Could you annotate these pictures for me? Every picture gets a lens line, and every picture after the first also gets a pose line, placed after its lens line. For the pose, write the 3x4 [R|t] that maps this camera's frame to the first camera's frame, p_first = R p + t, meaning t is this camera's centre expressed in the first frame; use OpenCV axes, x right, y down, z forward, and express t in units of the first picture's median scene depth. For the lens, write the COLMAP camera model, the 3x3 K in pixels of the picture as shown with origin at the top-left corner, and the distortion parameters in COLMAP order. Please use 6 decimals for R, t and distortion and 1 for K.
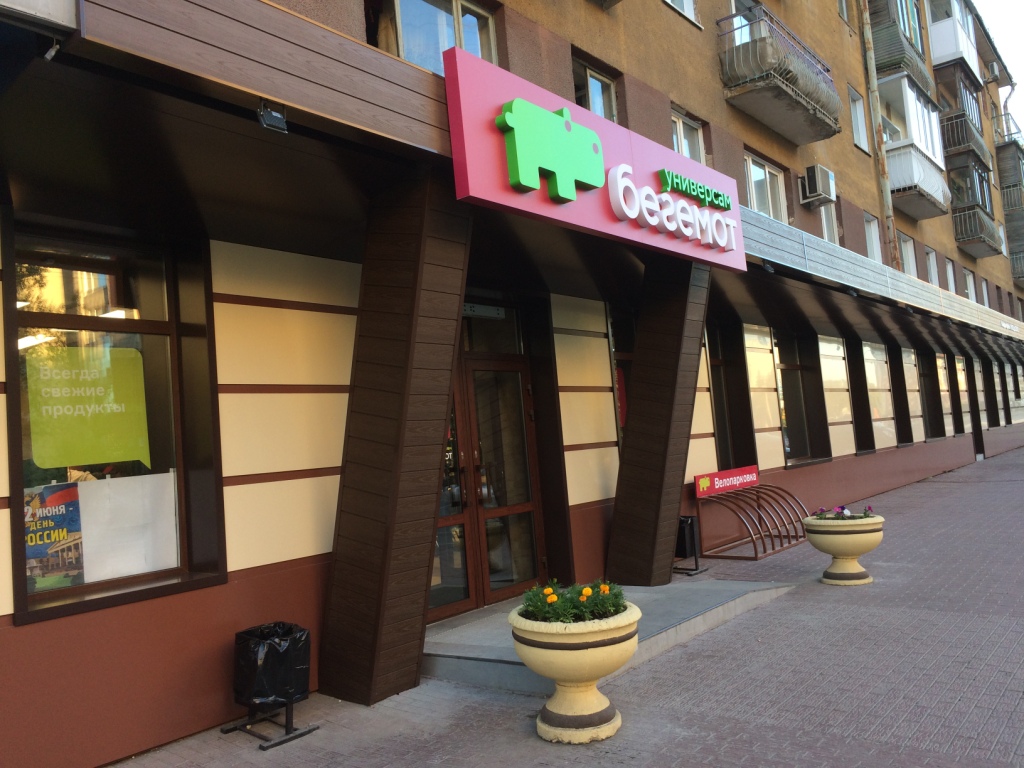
lens RADIAL K [[878.2, 0, 504.6], [0, 878.2, 380.0], [0, 0, 1]] dist [0.077165, -0.101119]
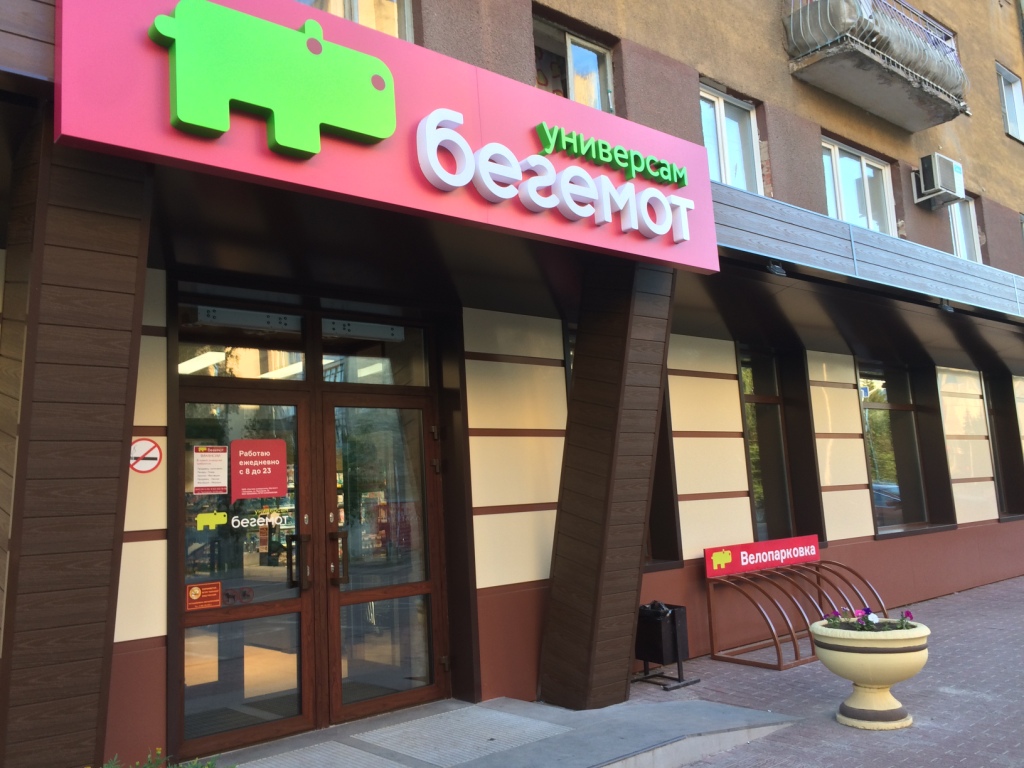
lens RADIAL K [[878.2, 0, 501.8], [0, 878.2, 381.5], [0, 0, 1]] dist [0.077165, -0.101119]
pose [[0.978002, -0.001746, -0.208586, 0.193466], [-0.007390, 0.999047, -0.043009, -0.000991], [0.208463, 0.043604, 0.977058, 0.204214]]
